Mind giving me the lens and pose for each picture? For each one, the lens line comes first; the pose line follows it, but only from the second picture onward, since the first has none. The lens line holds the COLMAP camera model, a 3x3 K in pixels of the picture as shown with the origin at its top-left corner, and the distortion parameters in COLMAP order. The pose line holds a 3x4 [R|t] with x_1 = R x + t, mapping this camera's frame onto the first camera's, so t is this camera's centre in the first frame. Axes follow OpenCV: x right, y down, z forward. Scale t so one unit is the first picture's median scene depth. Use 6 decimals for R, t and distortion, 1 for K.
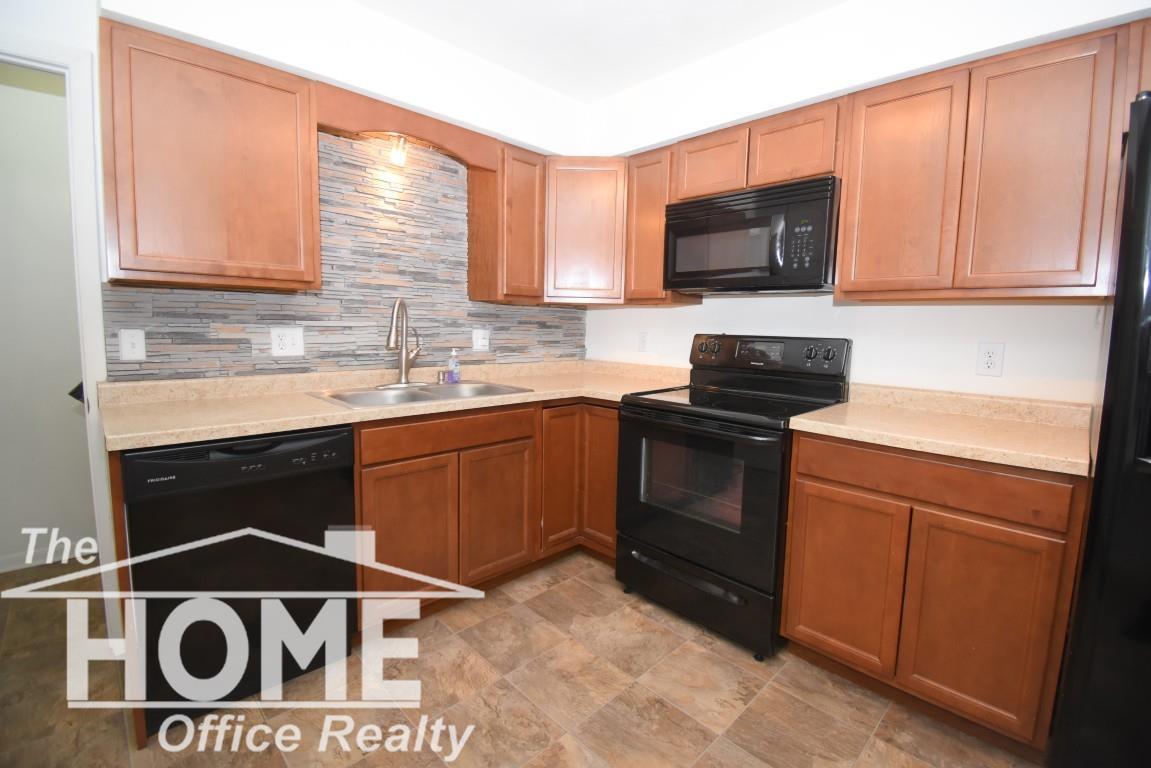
lens RADIAL K [[505.6, 0, 580.7], [0, 505.6, 371.8], [0, 0, 1]] dist [0.025306, -0.030229]
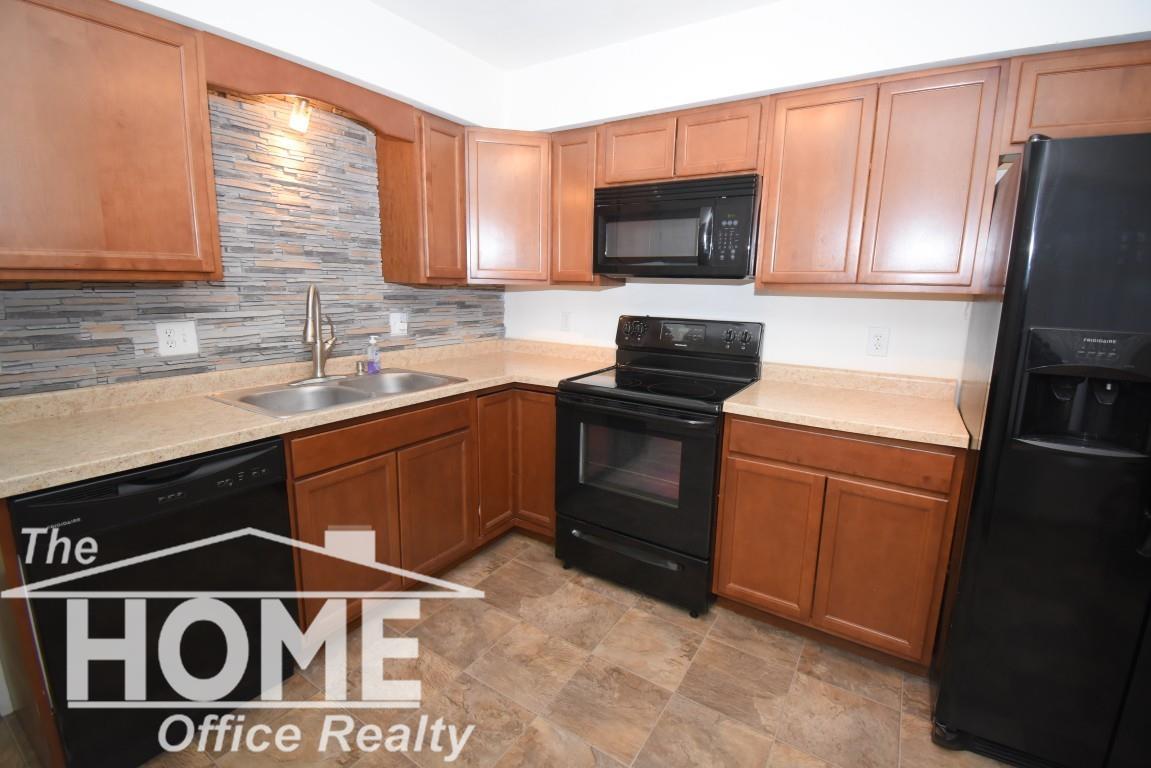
lens RADIAL K [[505.6, 0, 580.7], [0, 505.6, 371.8], [0, 0, 1]] dist [0.025306, -0.030229]
pose [[0.974882, -0.039495, 0.219193, -0.112343], [0.021712, 0.996317, 0.082953, -0.065009], [-0.221662, -0.076110, 0.972149, 0.011376]]
